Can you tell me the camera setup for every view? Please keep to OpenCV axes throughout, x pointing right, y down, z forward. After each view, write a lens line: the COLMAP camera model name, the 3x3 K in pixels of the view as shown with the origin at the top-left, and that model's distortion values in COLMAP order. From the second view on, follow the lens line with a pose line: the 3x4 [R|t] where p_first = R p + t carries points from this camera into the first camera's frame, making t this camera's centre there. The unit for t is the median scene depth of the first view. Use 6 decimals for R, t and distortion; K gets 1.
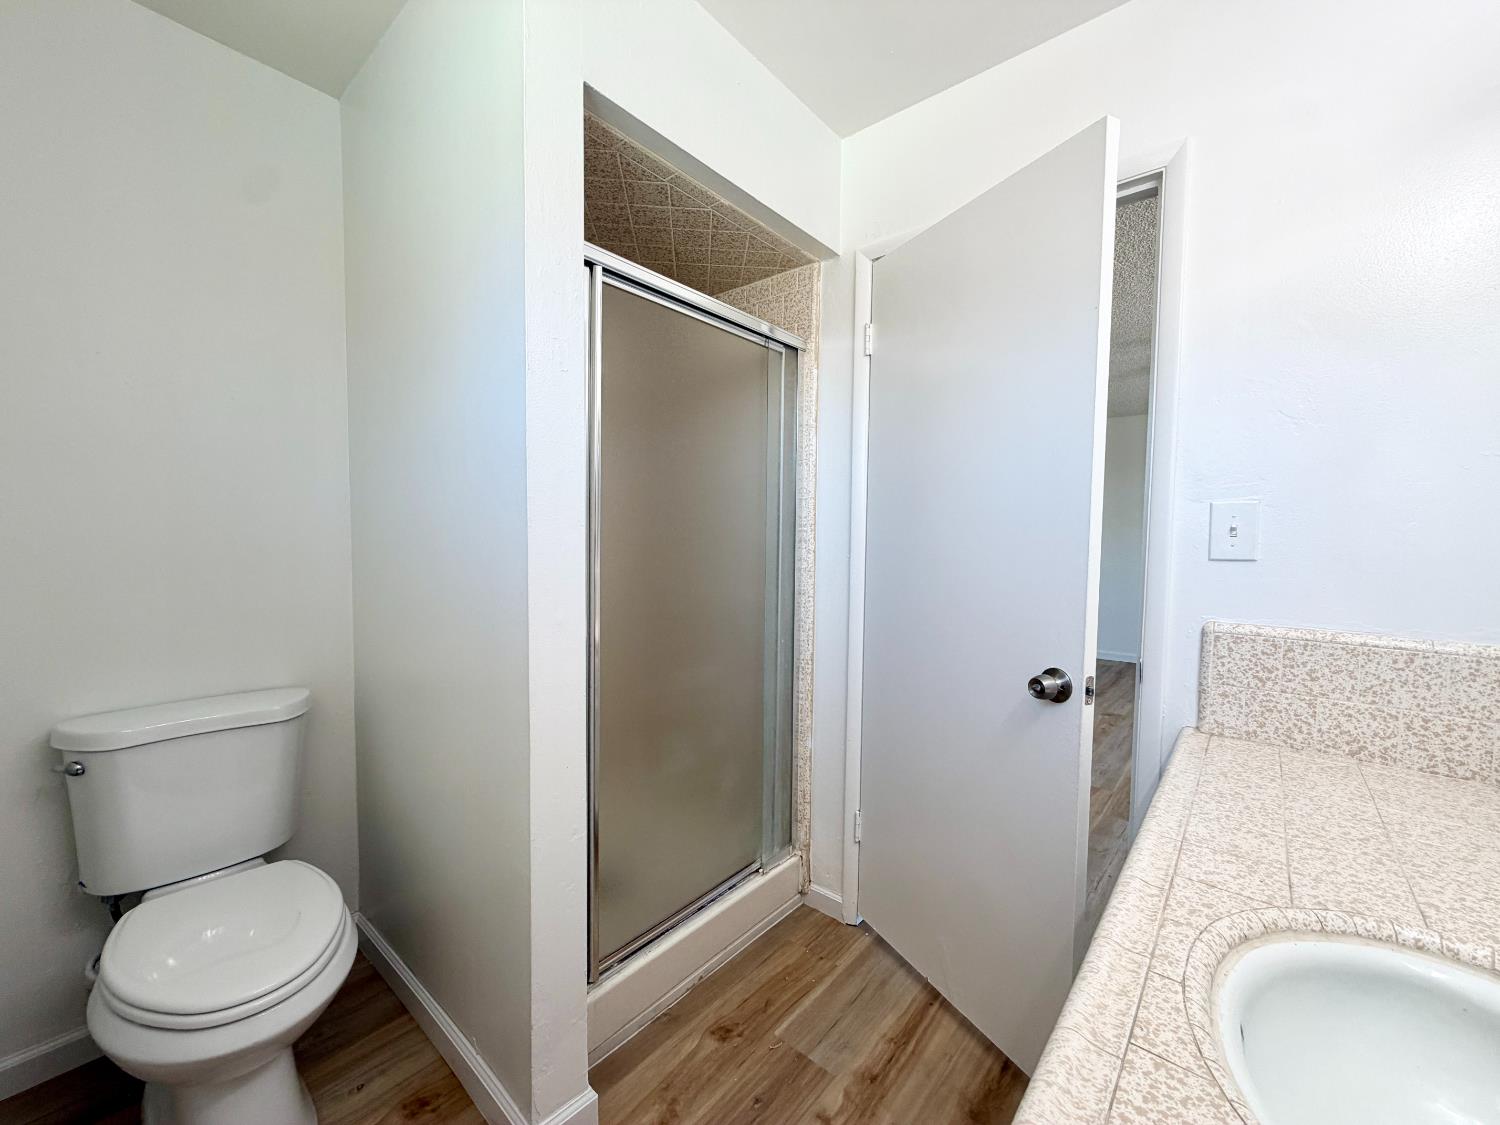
lens RADIAL K [[598.7, 0, 747.3], [0, 598.7, 564.7], [0, 0, 1]] dist [-0.000495, 0.000359]
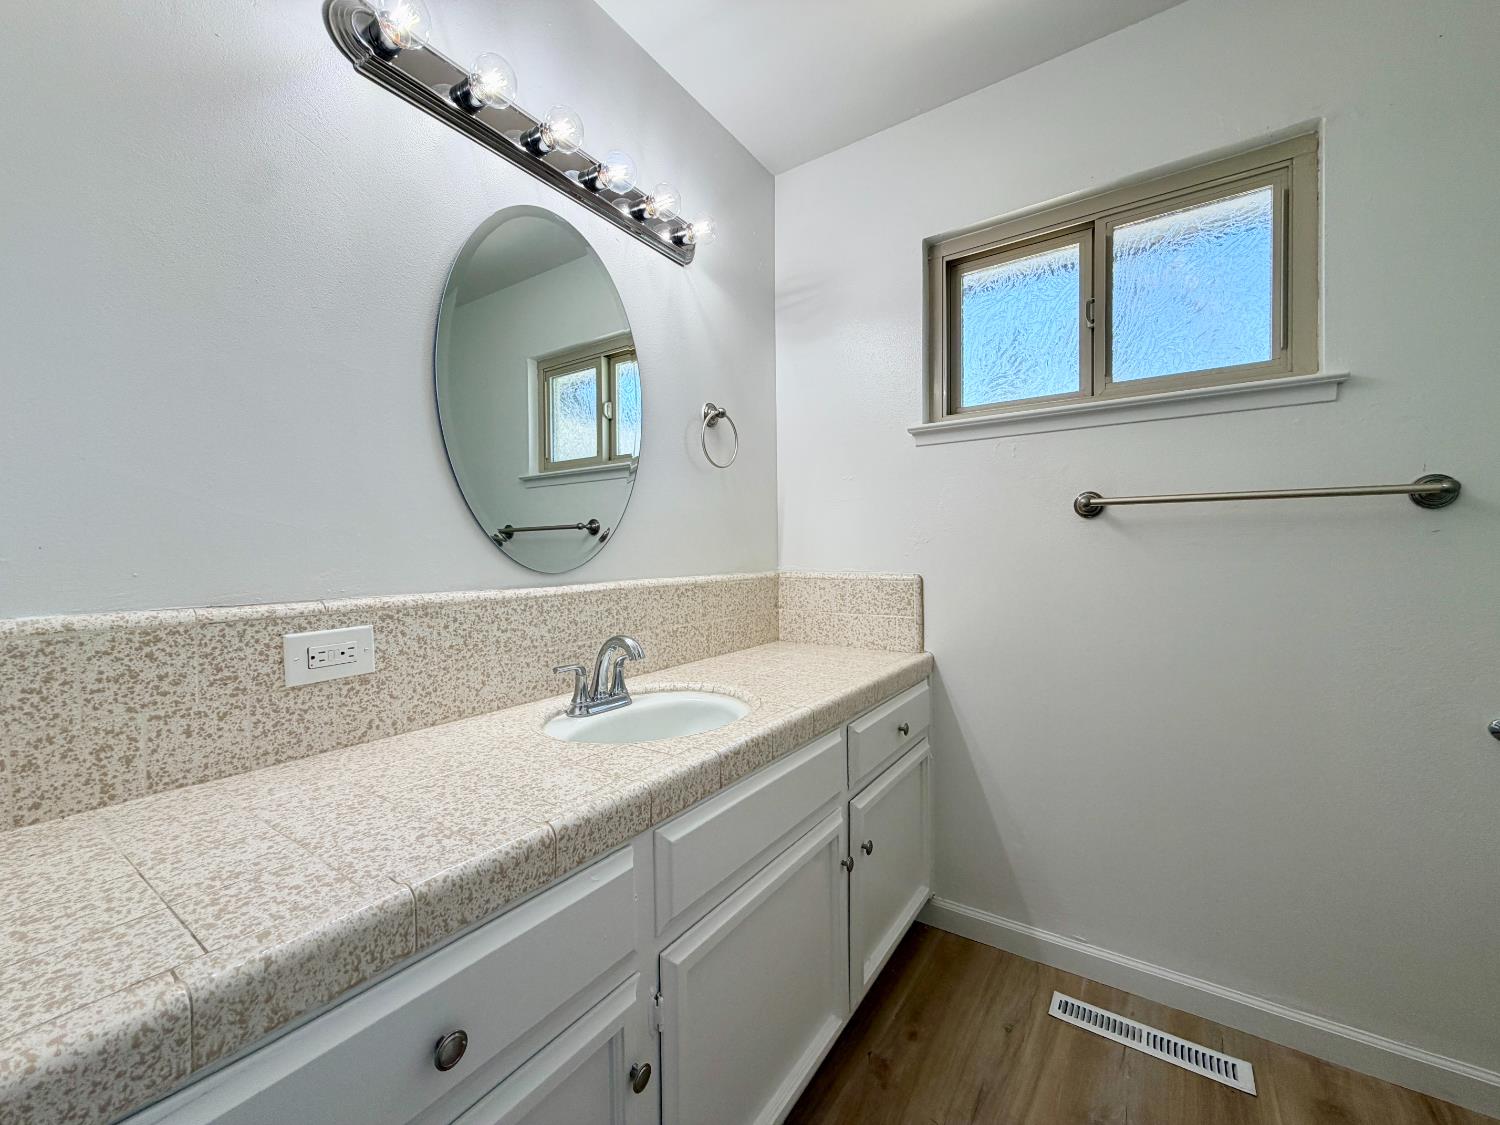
lens RADIAL K [[598.7, 0, 747.3], [0, 598.7, 564.7], [0, 0, 1]] dist [-0.000495, 0.000359]
pose [[-0.993806, -0.004699, -0.111029, 0.625913], [-0.012504, 0.997489, 0.069705, 0.031783], [0.110423, 0.070662, -0.991370, 1.973694]]
